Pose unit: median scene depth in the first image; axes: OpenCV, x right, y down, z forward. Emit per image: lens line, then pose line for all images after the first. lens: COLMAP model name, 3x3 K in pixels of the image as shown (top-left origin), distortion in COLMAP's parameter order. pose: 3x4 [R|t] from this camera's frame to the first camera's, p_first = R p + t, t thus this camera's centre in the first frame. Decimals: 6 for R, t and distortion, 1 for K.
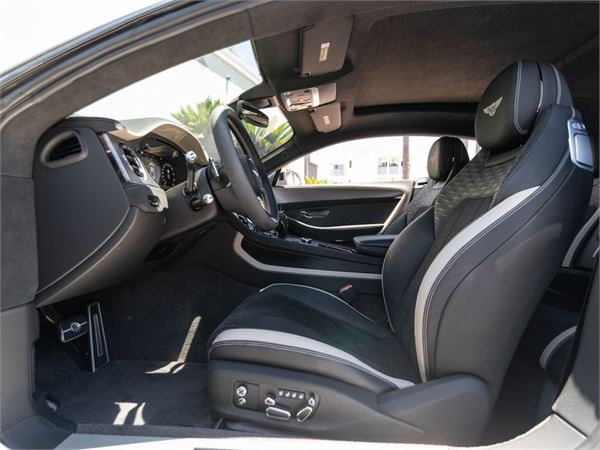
lens RADIAL K [[327.6, 0, 297.4], [0, 327.6, 216.0], [0, 0, 1]] dist [0.000090, -0.000302]
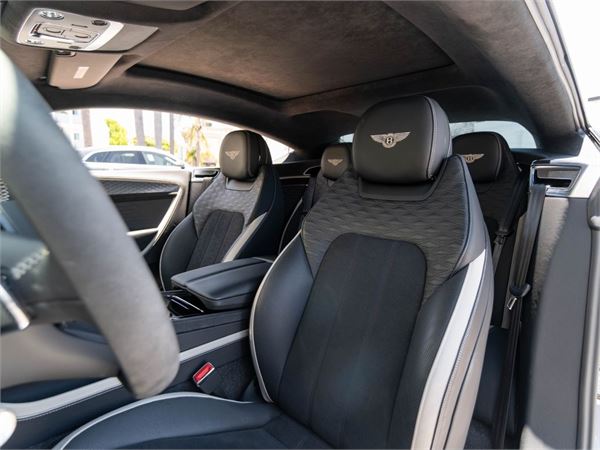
lens RADIAL K [[327.6, 0, 297.4], [0, 327.6, 216.0], [0, 0, 1]] dist [0.000090, -0.000302]
pose [[0.617599, -0.089051, 0.781436, -0.193590], [-0.011098, 0.992484, 0.121873, -0.151250], [-0.786415, -0.083941, 0.611968, 0.418850]]
